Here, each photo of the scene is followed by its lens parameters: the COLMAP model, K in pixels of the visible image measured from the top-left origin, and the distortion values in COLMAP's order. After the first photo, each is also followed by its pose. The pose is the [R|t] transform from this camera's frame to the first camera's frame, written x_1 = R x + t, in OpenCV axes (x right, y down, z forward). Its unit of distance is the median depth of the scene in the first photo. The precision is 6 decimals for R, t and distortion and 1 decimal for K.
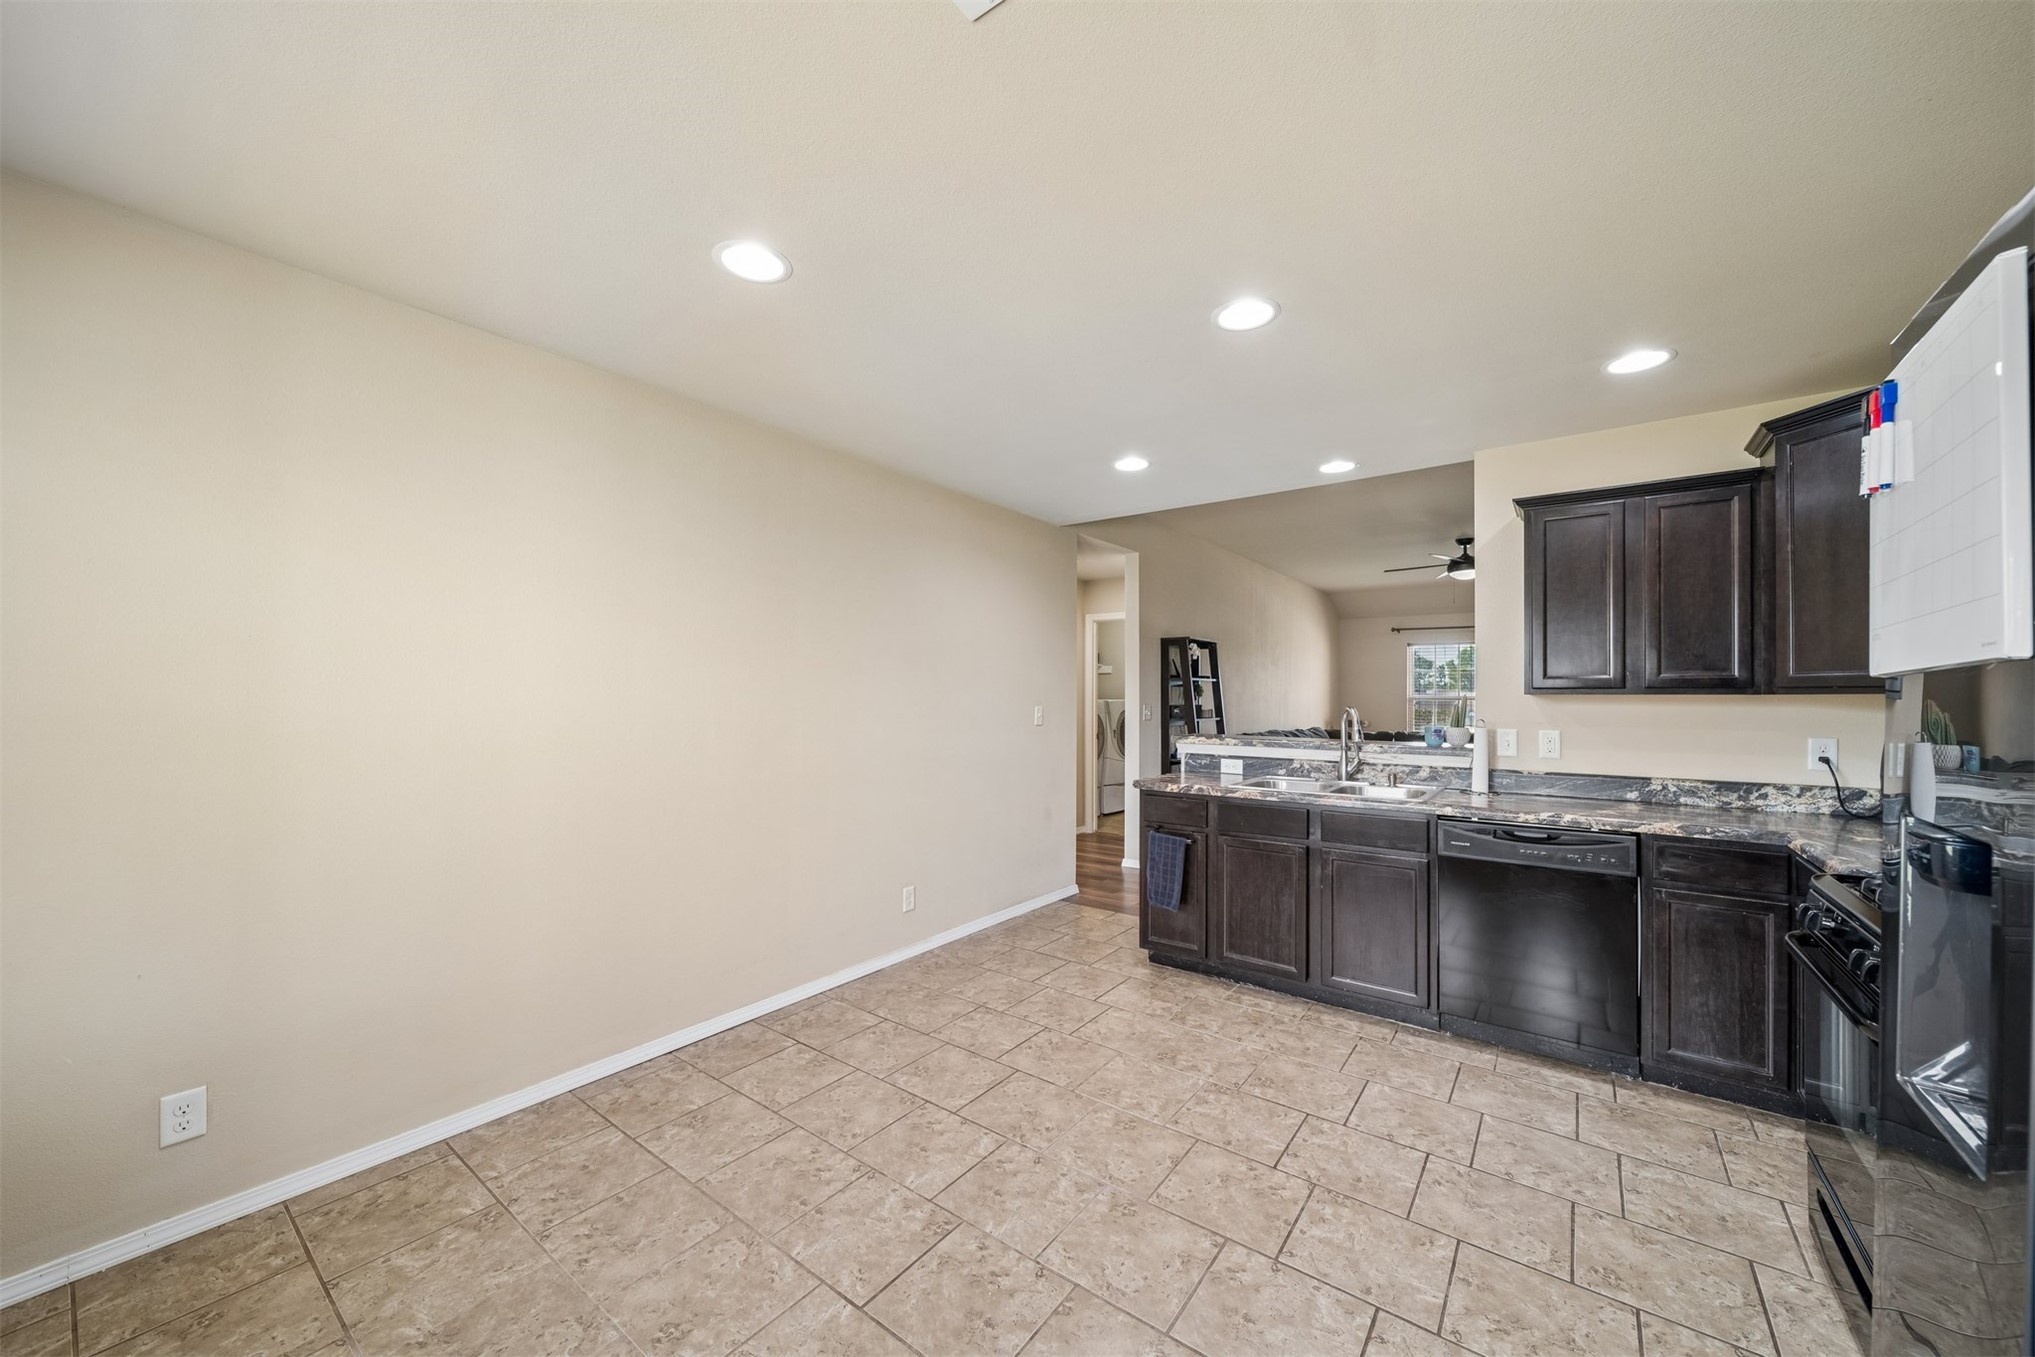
lens RADIAL K [[733.3, 0, 1031.5], [0, 733.3, 684.7], [0, 0, 1]] dist [-0.001315, -0.000325]
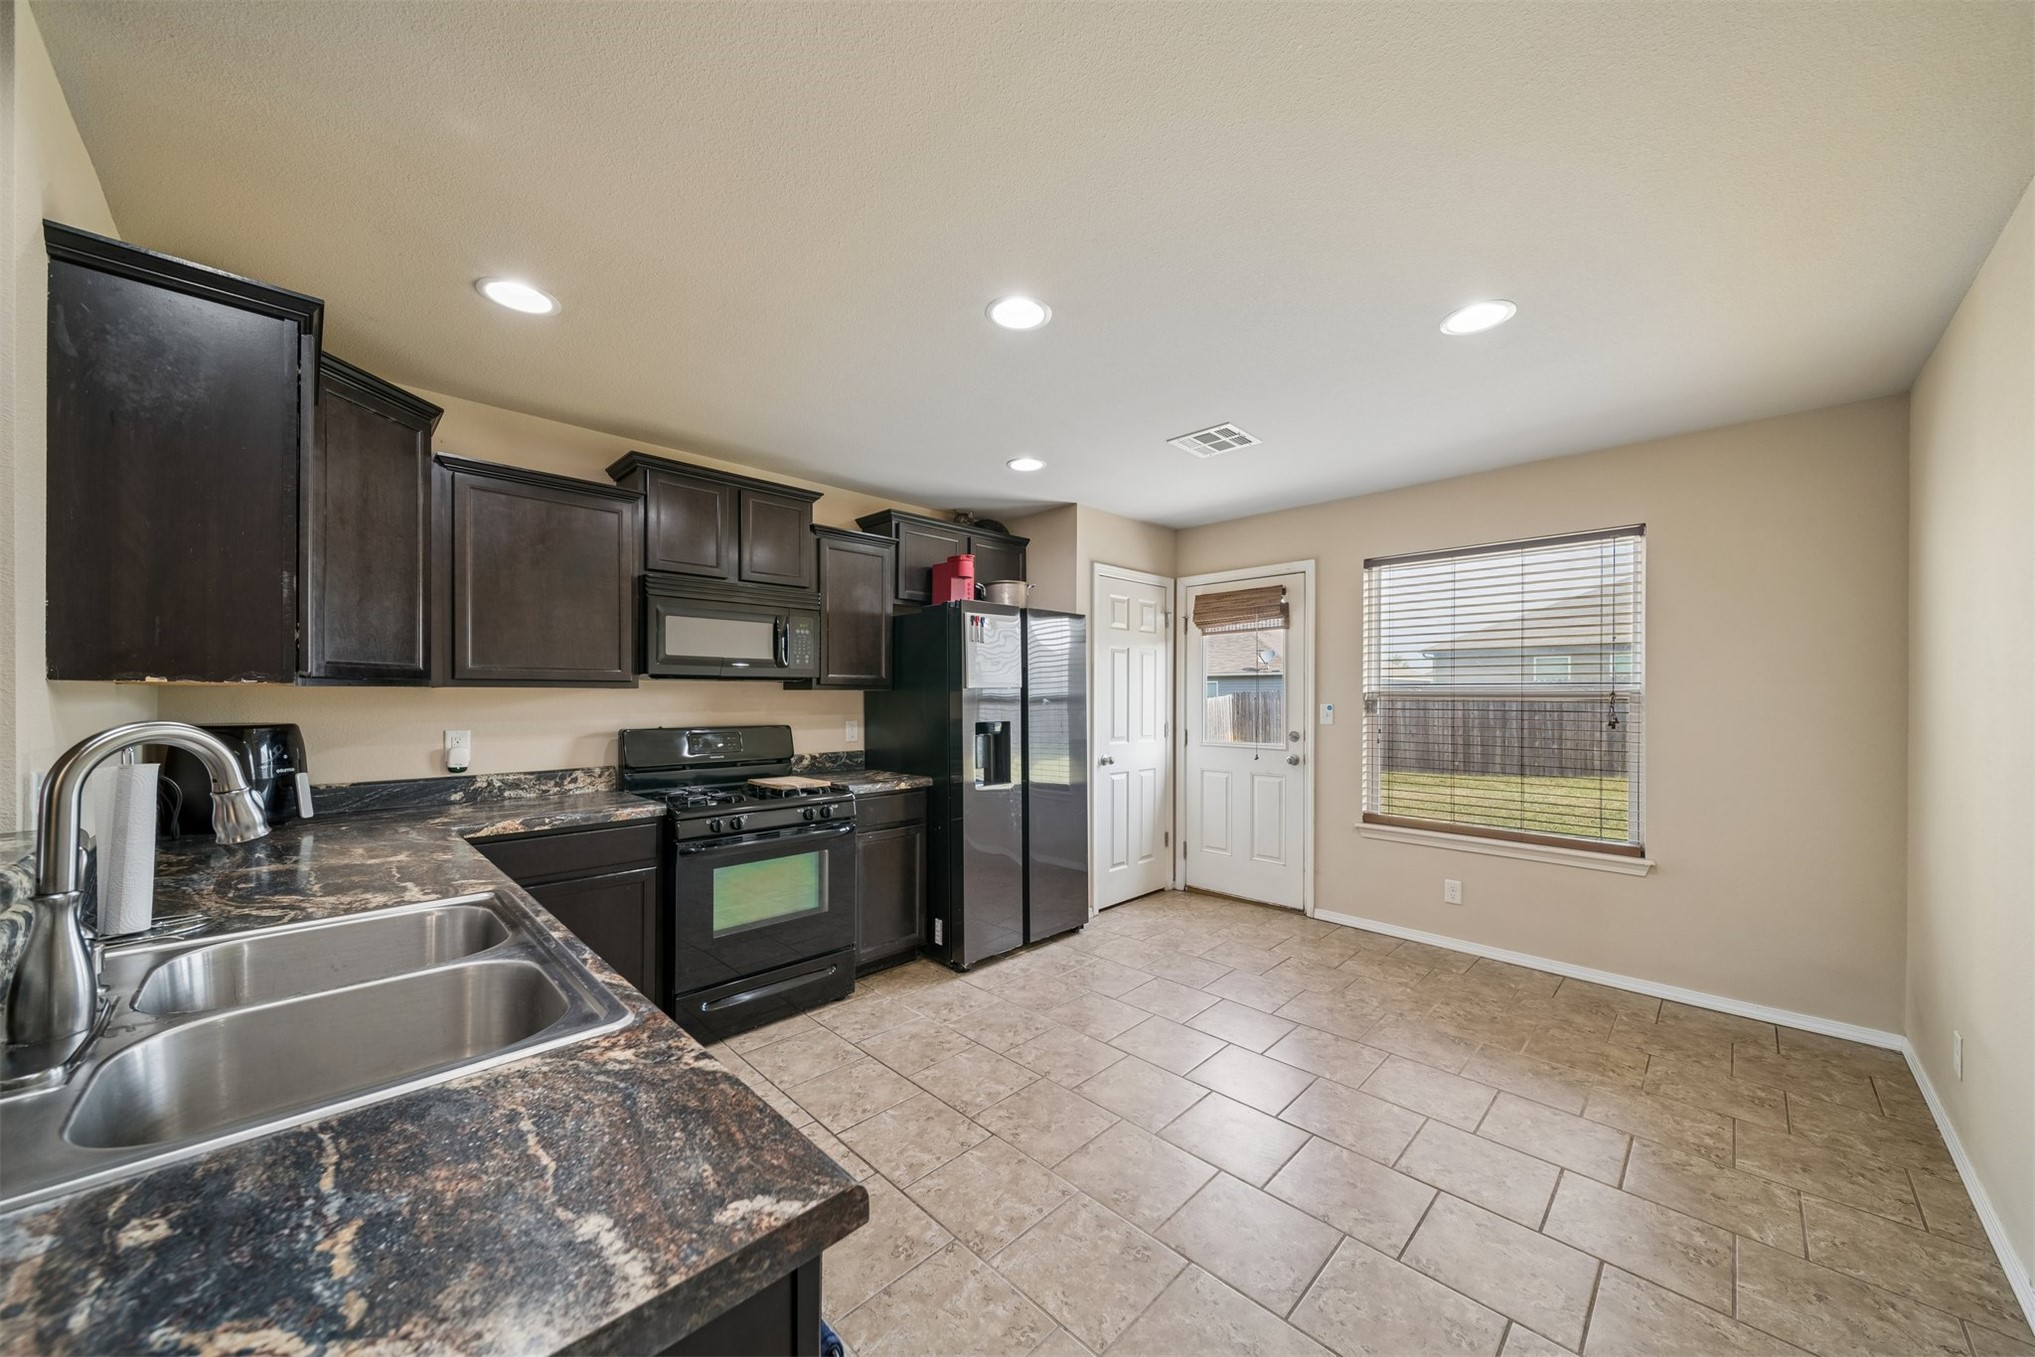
lens RADIAL K [[712.7, 0, 1019.7], [0, 712.7, 688.2], [0, 0, 1]] dist [0.000495, -0.000075]
pose [[-0.987679, -0.003992, 0.156444, 0.101899], [-0.008135, 0.999633, -0.025855, 0.027154], [-0.156284, -0.026809, -0.987348, 1.550729]]
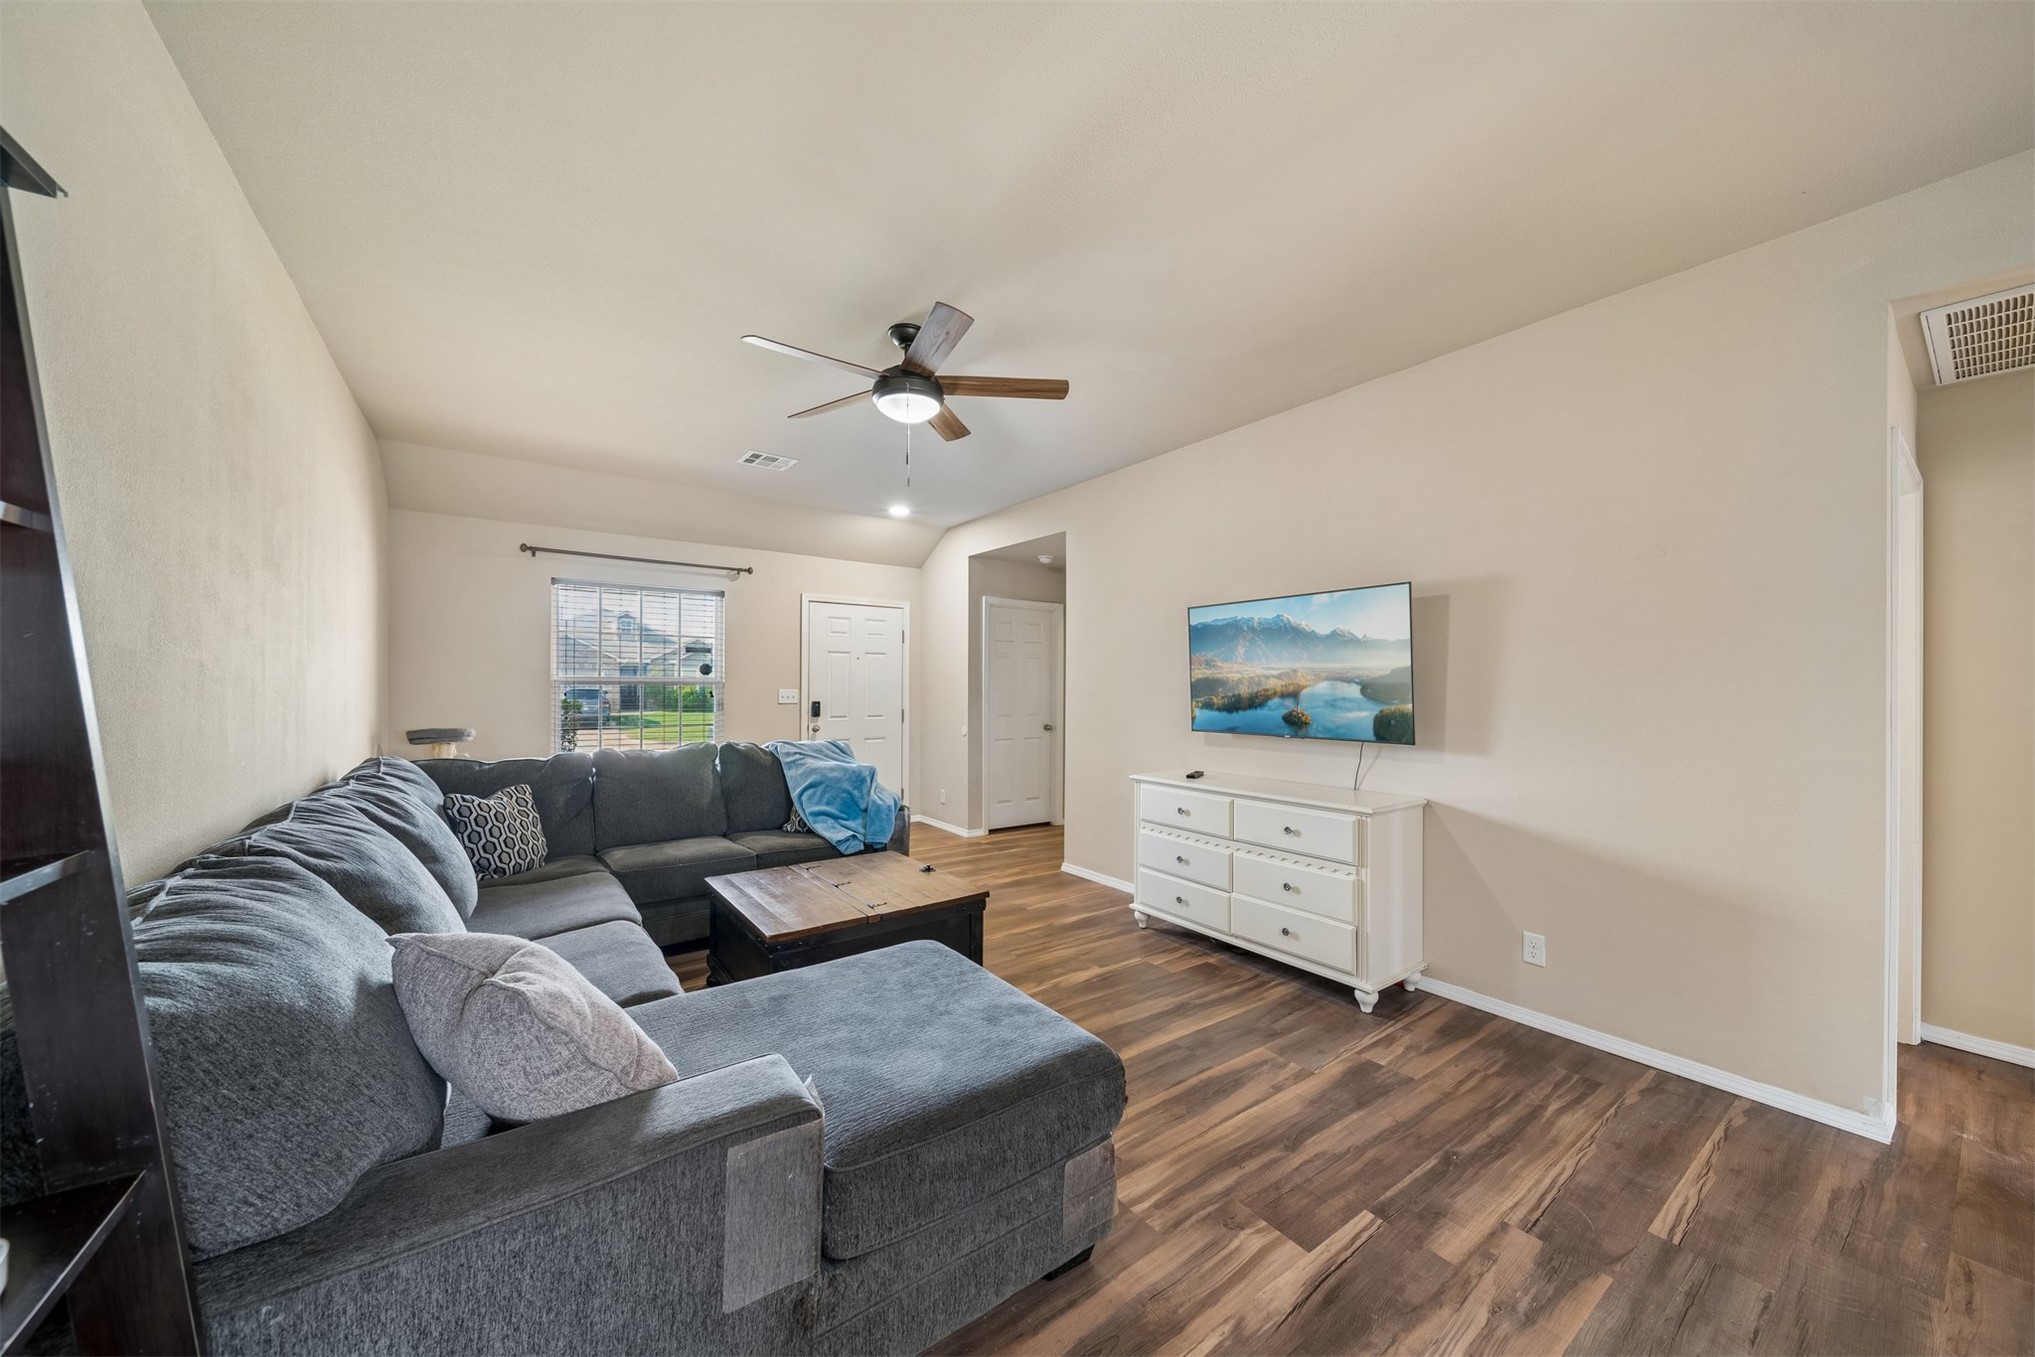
lens RADIAL K [[711.6, 0, 1026.6], [0, 711.6, 691.6], [0, 0, 1]] dist [-0.000664, -0.000134]
pose [[0.309612, -0.010121, 0.950809, 0.470984], [-0.020059, 0.999651, 0.017172, 0.039844], [-0.950651, -0.024389, 0.309301, 1.941860]]
